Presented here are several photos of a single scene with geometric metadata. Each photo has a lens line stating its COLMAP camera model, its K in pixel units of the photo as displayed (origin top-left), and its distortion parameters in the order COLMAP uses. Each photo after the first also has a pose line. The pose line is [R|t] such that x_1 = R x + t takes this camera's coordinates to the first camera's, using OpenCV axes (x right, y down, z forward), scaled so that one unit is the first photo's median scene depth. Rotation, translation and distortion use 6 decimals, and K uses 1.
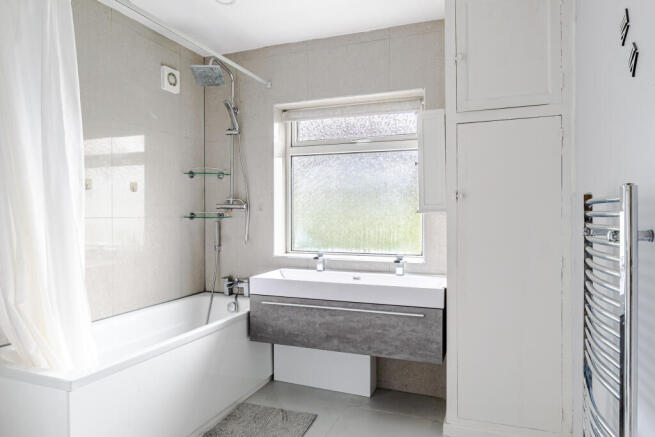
lens RADIAL K [[436.8, 0, 327.5], [0, 436.8, 218.5], [0, 0, 1]] dist [-0.007654, 0.000302]
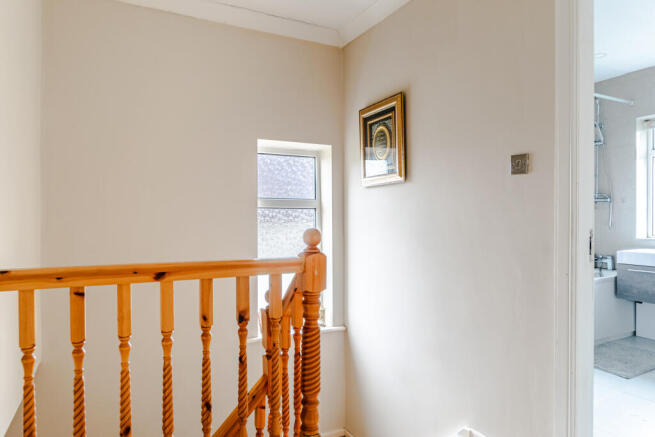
lens RADIAL K [[436.8, 0, 327.5], [0, 436.8, 218.5], [0, 0, 1]] dist [-0.007654, 0.000302]
pose [[0.758981, 0.003650, -0.651103, 0.018132], [0.005983, 0.999903, 0.012580, 0.006767], [0.651086, -0.013444, 0.758885, -0.531117]]
